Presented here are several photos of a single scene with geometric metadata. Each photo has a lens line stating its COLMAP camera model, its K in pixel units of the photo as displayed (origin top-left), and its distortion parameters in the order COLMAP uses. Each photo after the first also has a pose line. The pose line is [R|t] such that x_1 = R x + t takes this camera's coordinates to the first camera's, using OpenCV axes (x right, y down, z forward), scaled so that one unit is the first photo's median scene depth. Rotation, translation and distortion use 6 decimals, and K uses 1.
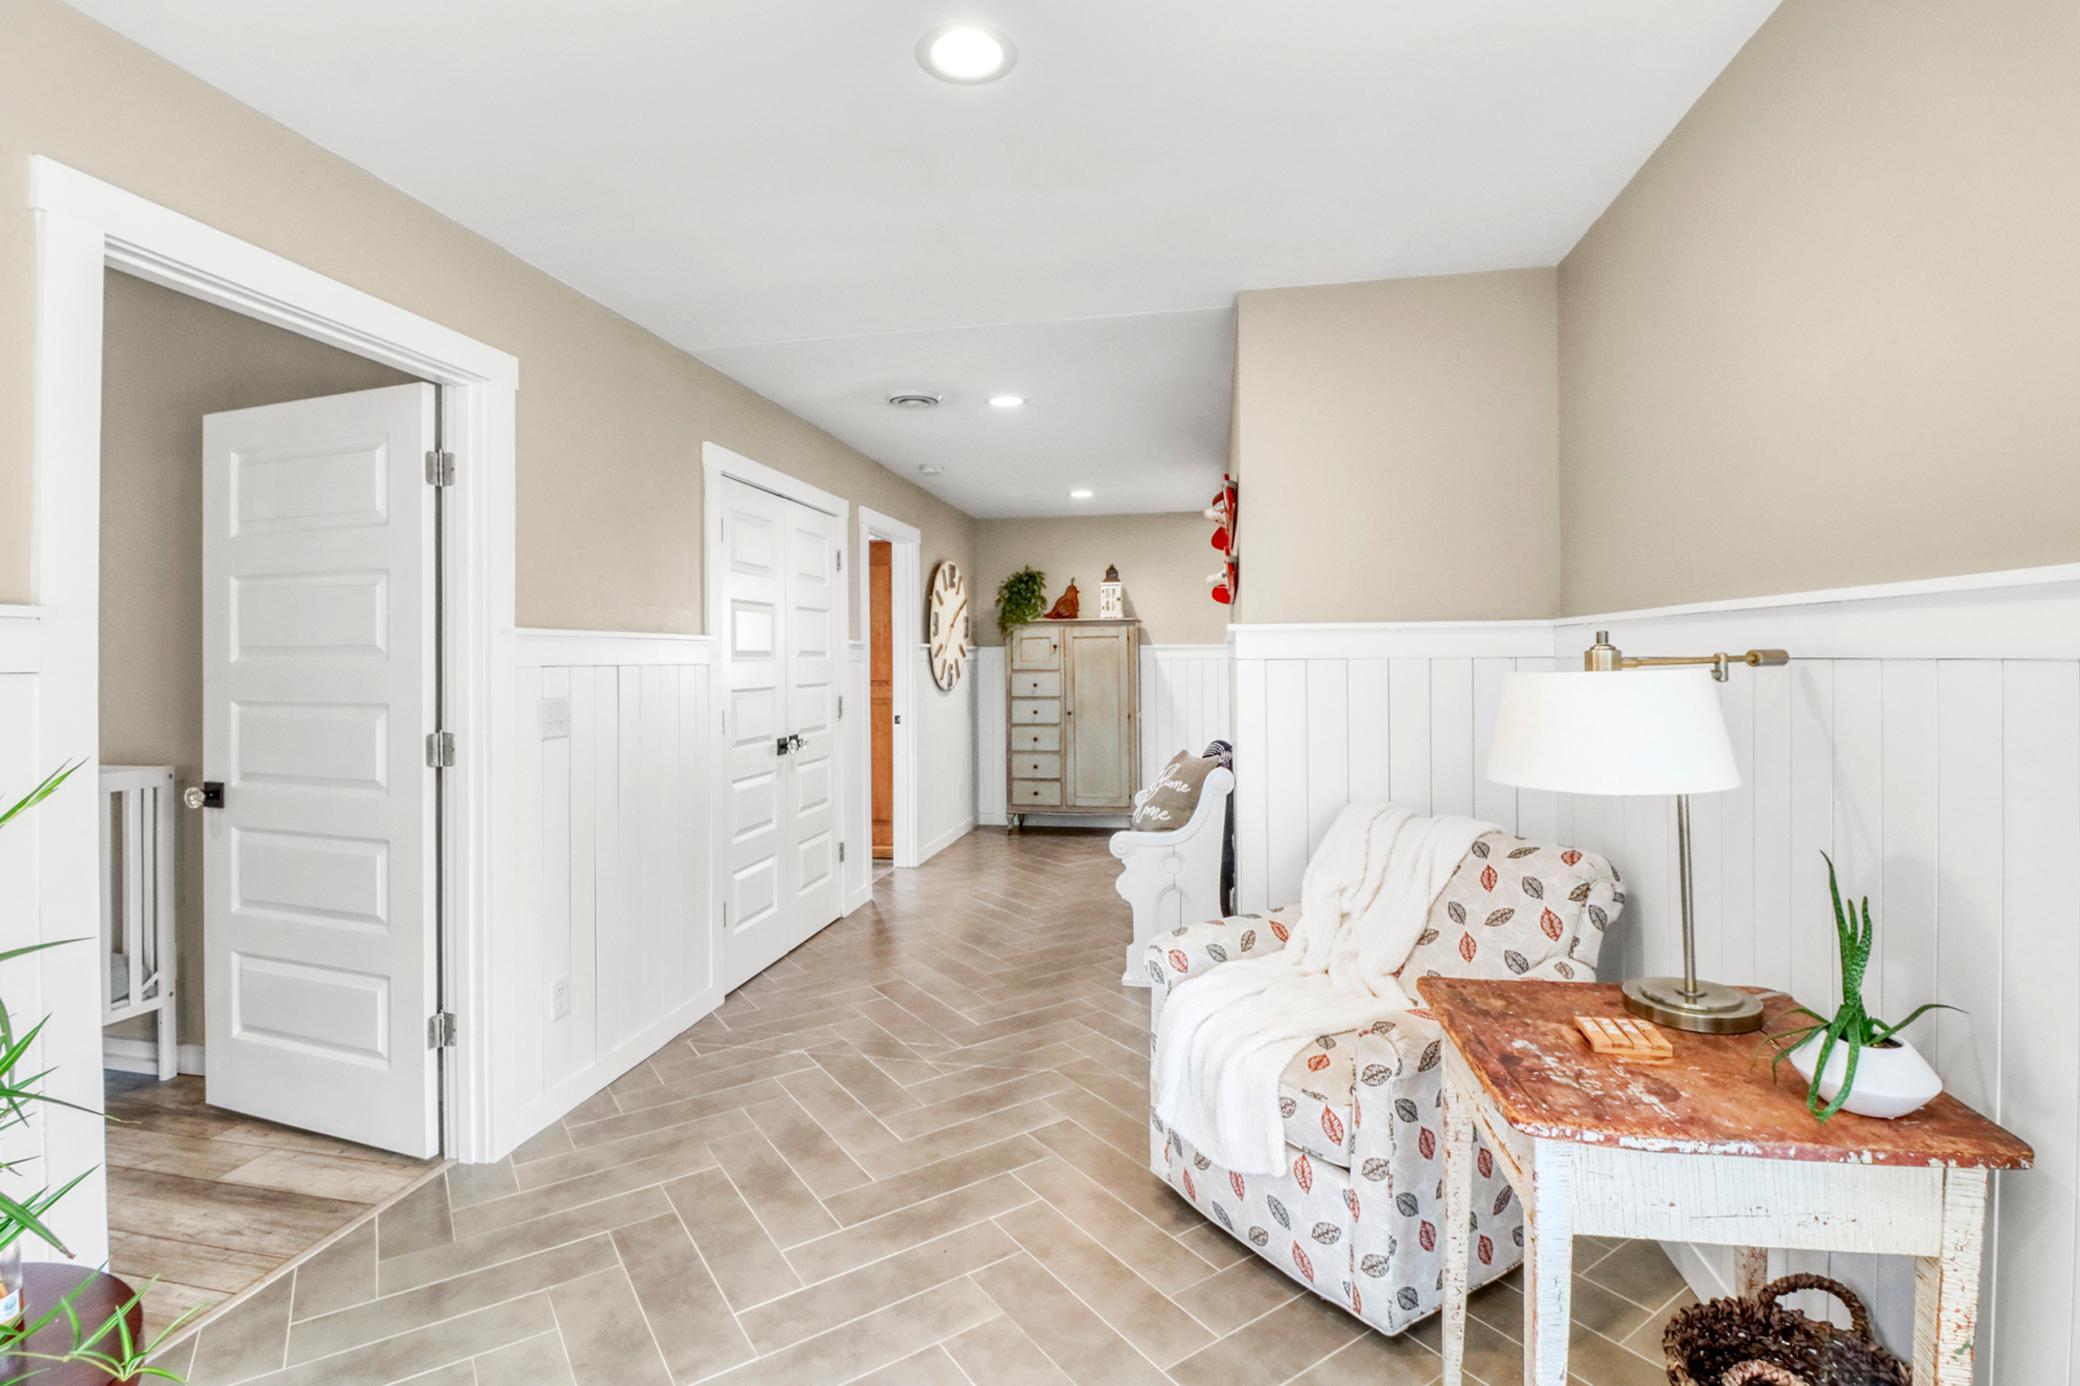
lens RADIAL K [[972.8, 0, 1030.4], [0, 972.8, 672.0], [0, 0, 1]] dist [0.003217, -0.013343]
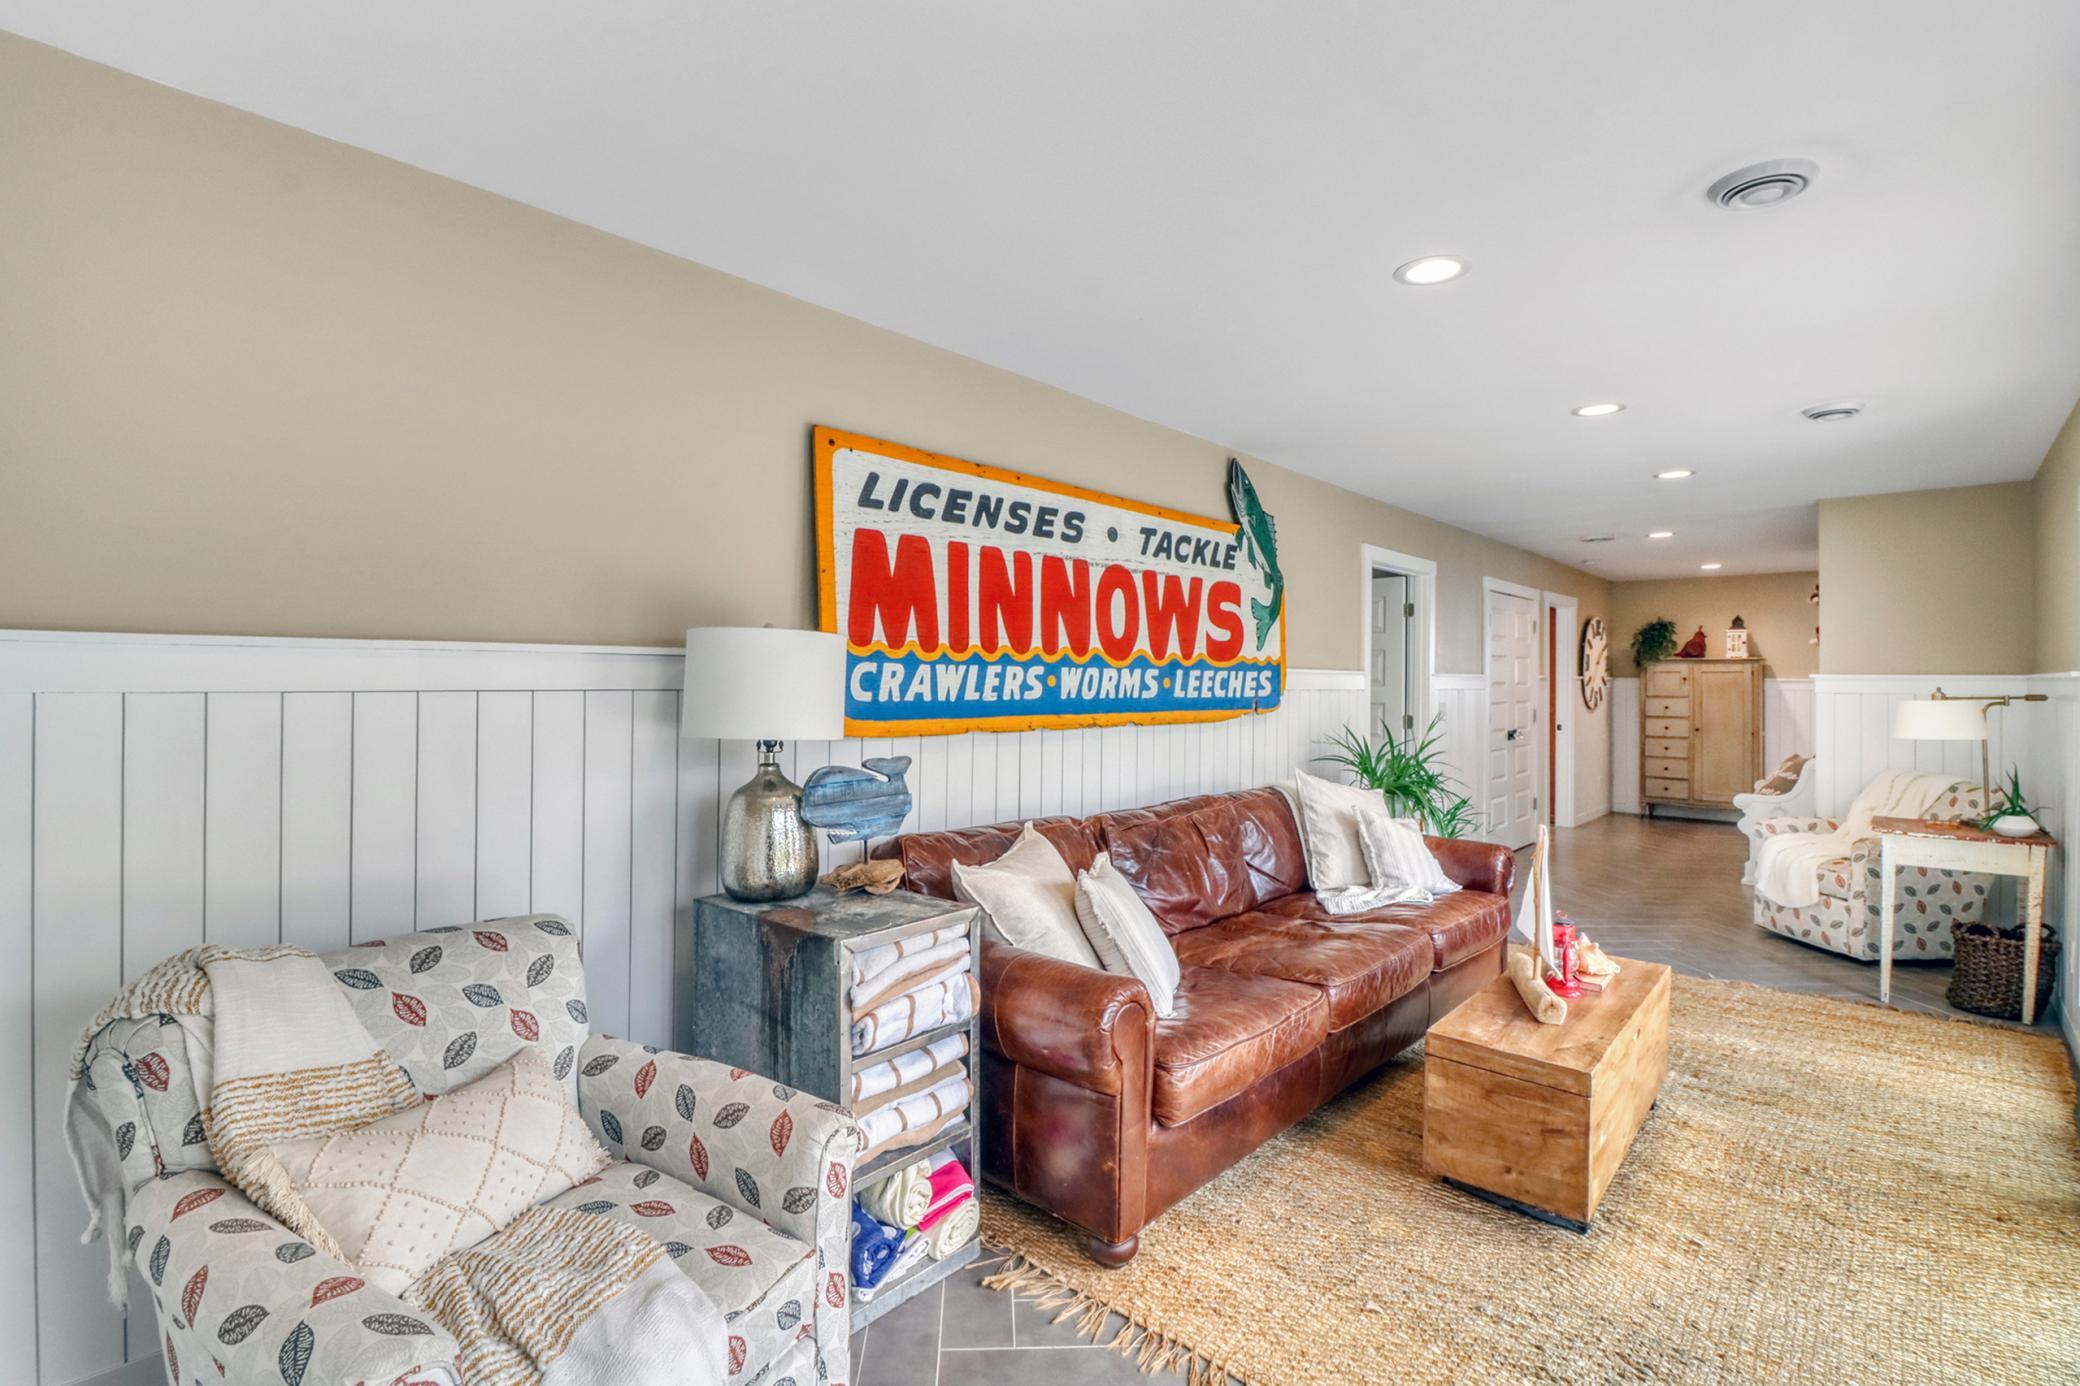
lens RADIAL K [[972.8, 0, 1030.4], [0, 972.8, 672.0], [0, 0, 1]] dist [0.003217, -0.013343]
pose [[0.854228, 0.011645, -0.519767, -0.051816], [-0.022256, 0.999652, -0.014181, 0.003232], [0.519421, 0.023682, 0.854190, -0.637753]]
